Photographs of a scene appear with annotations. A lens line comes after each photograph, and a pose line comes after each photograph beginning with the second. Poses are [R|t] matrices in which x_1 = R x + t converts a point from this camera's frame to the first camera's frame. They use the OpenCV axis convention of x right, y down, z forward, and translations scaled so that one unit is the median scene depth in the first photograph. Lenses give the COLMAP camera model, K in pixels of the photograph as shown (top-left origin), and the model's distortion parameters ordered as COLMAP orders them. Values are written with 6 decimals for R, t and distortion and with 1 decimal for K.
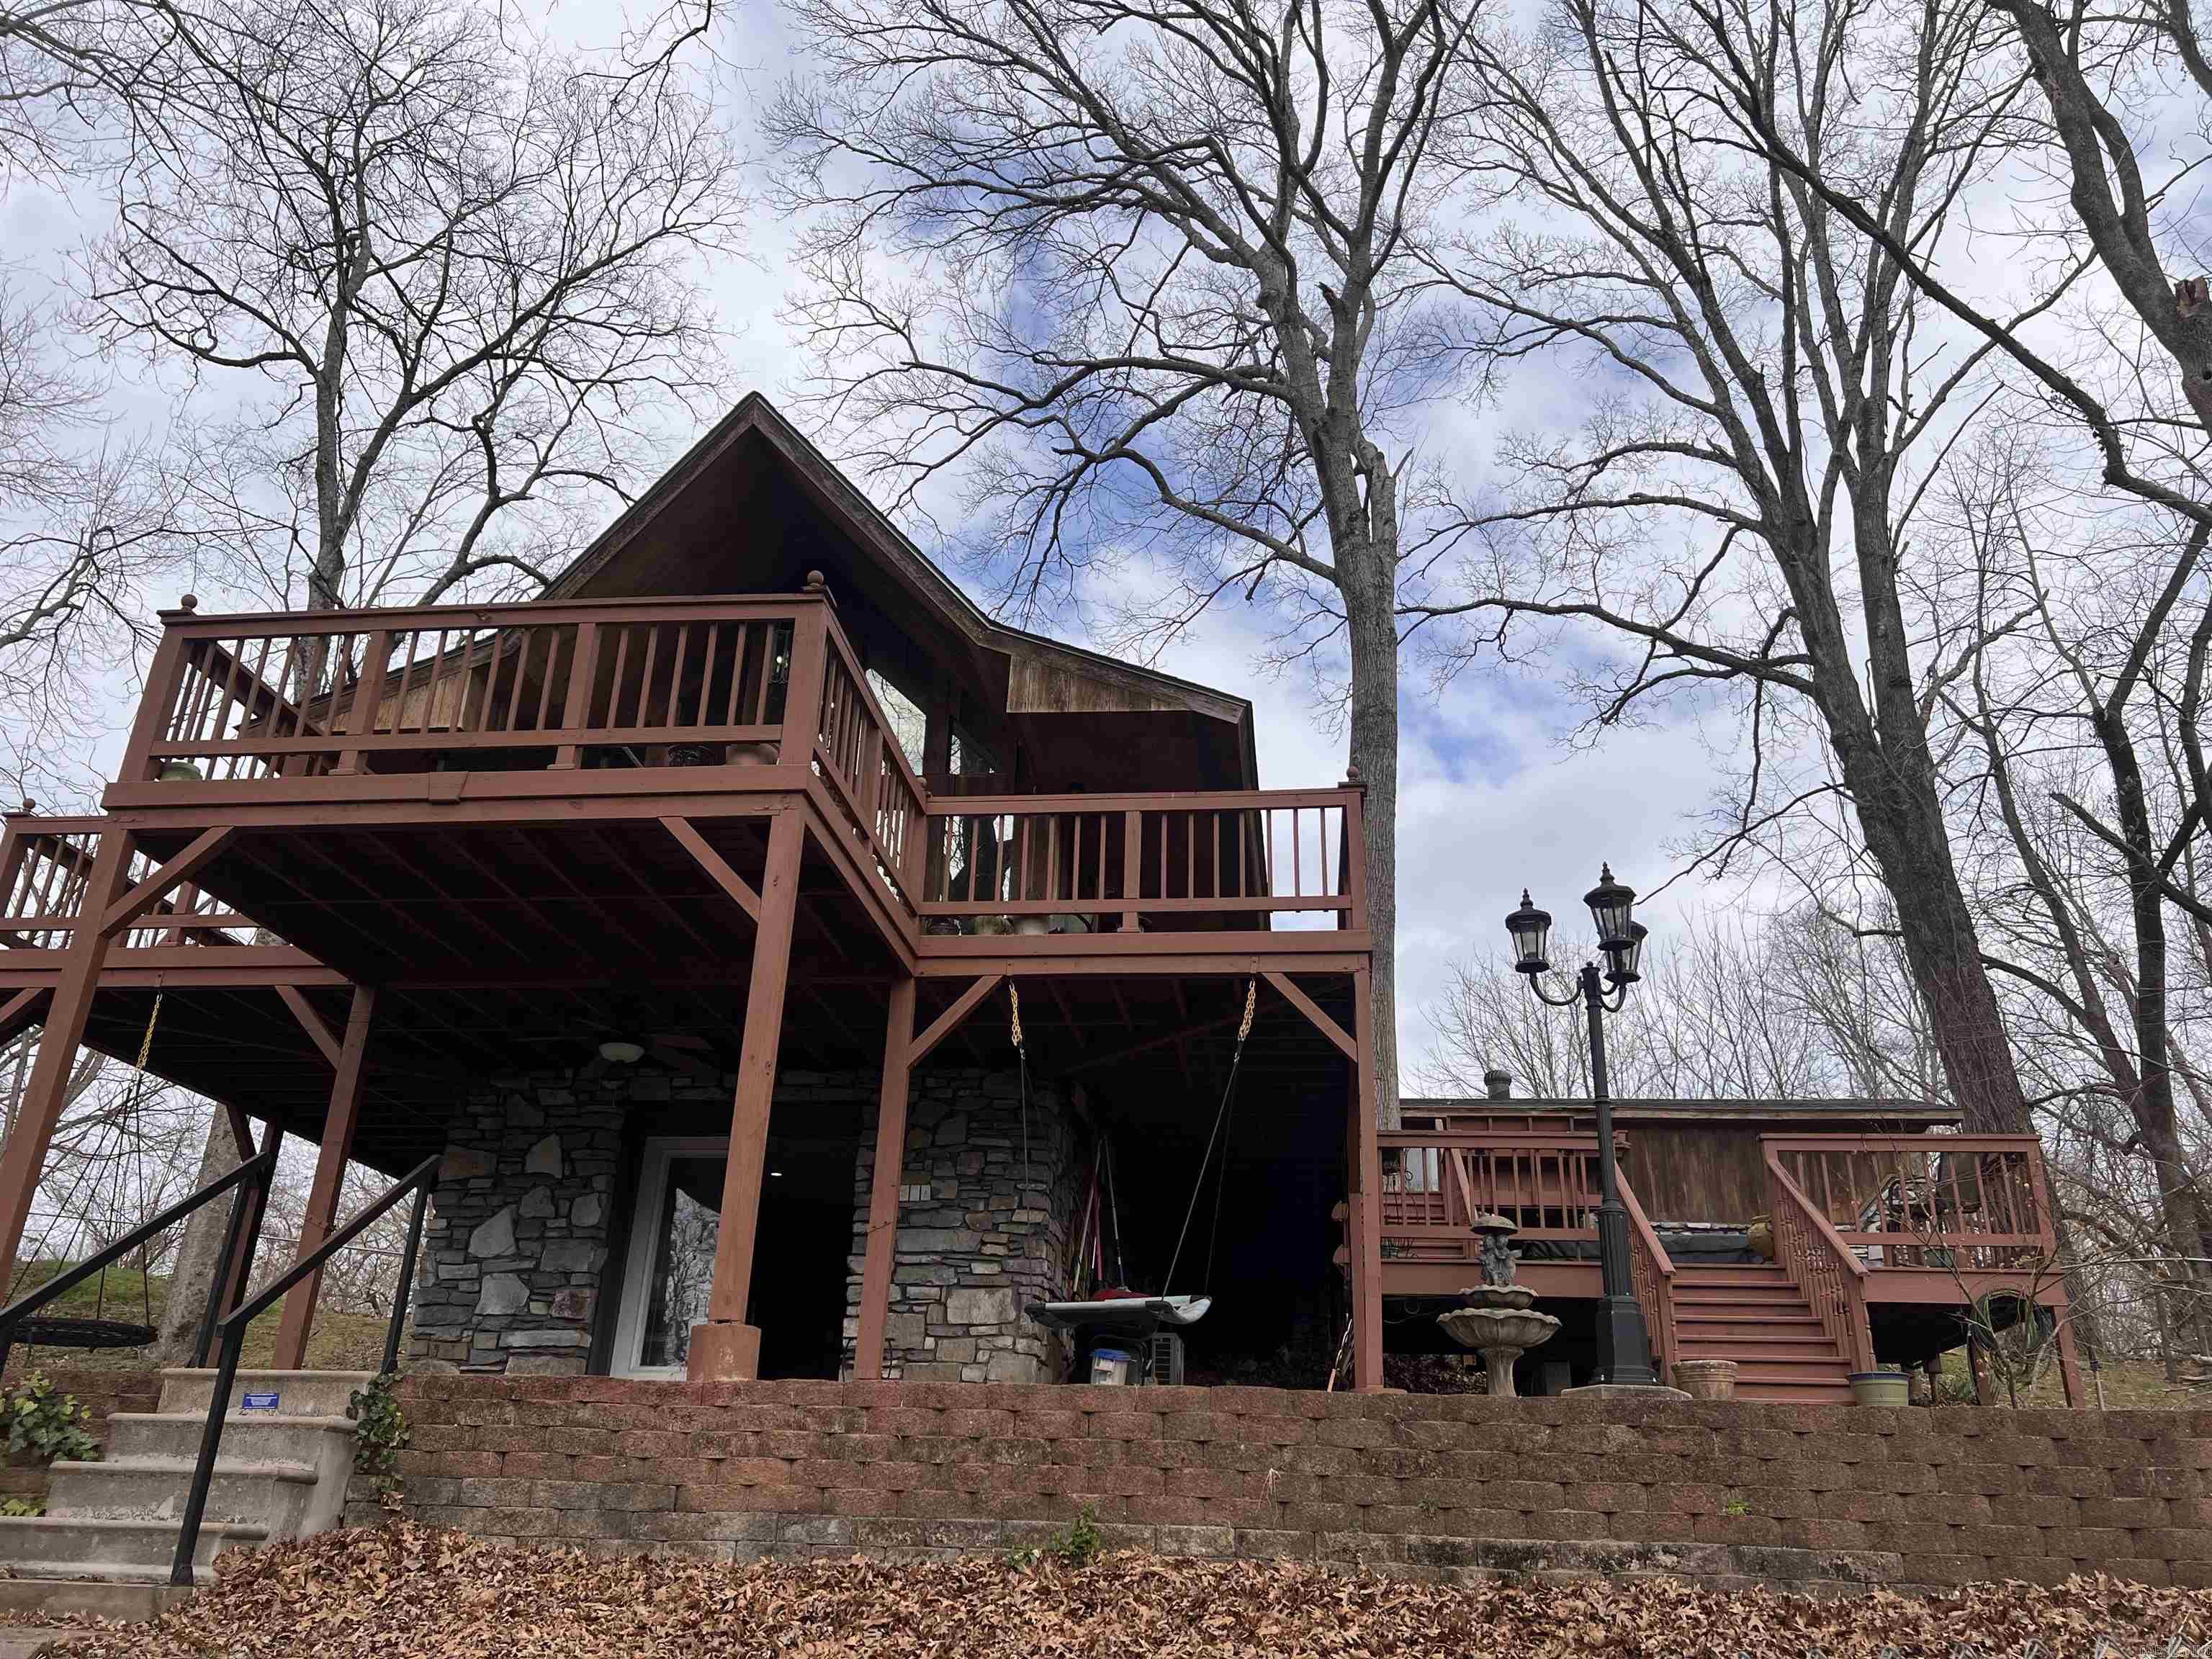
lens RADIAL K [[1687.8, 0, 1108.0], [0, 1687.8, 831.1], [0, 0, 1]] dist [0.079143, -0.082671]
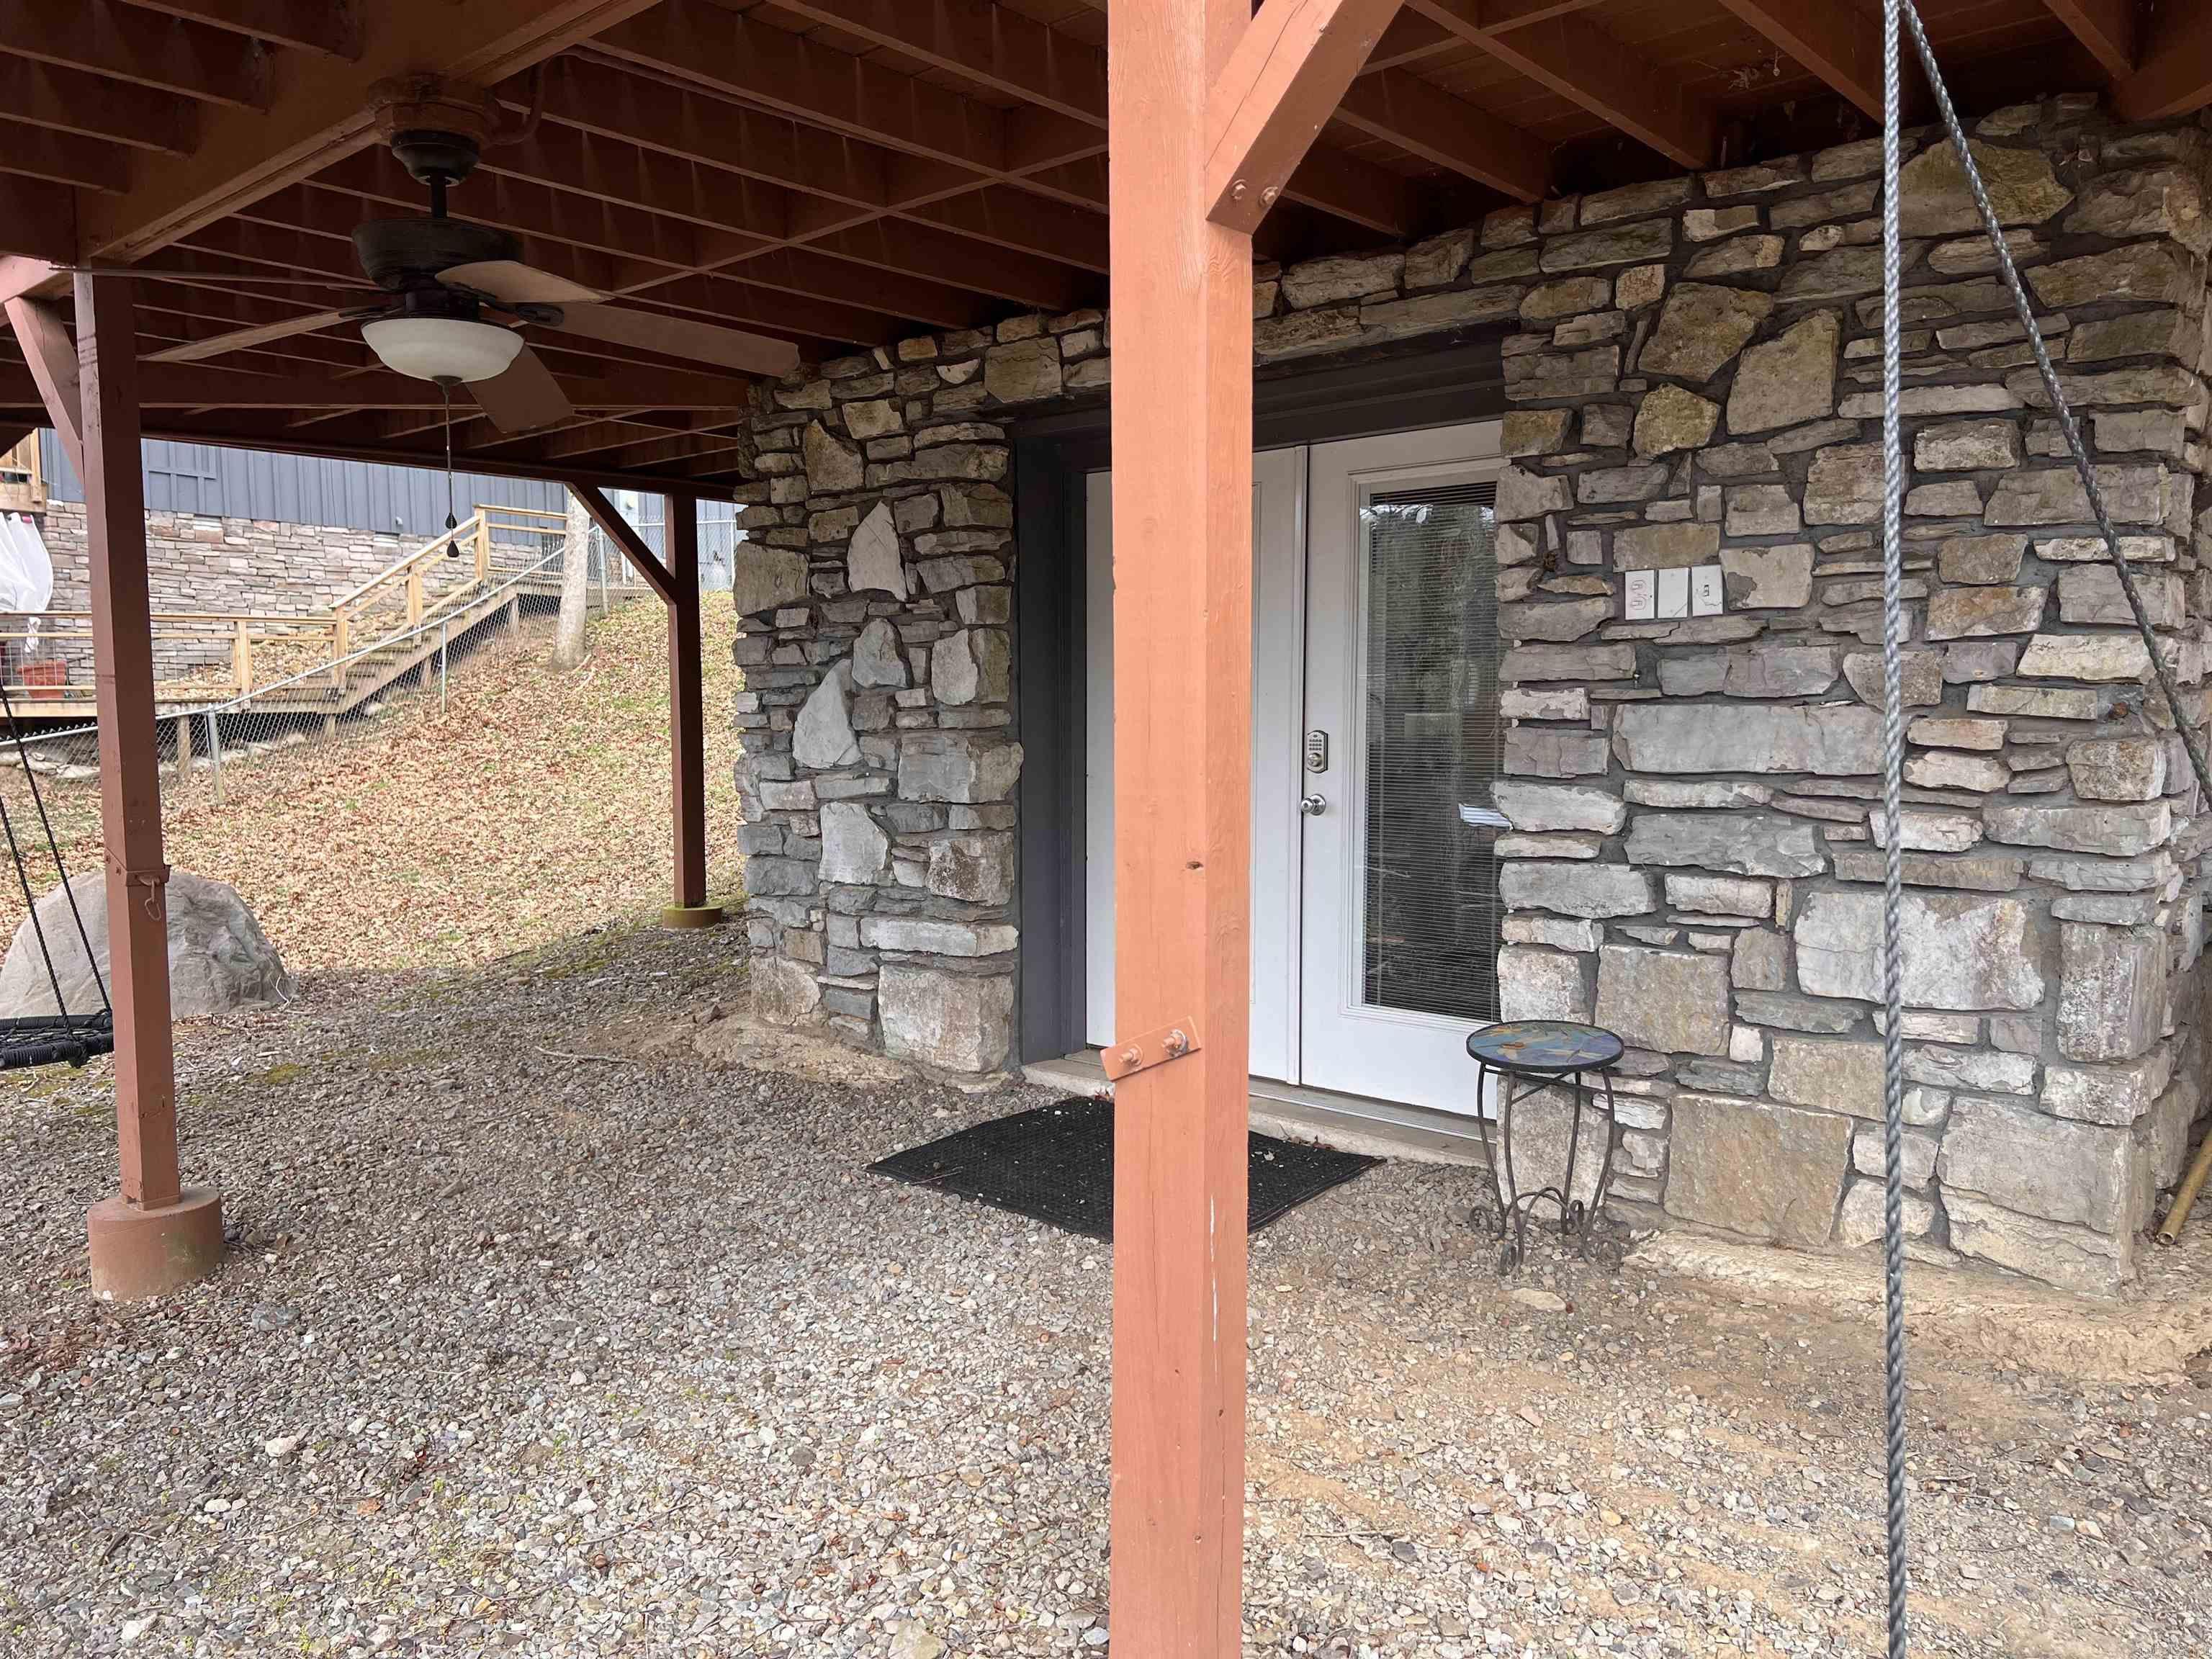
lens RADIAL K [[1687.8, 0, 1116.9], [0, 1687.8, 830.9], [0, 0, 1]] dist [0.079143, -0.082671]
pose [[0.798969, 0.018810, -0.601078, -0.004999], [0.259521, 0.890864, 0.372840, 0.108730], [0.542493, -0.453880, 0.706891, 0.707020]]
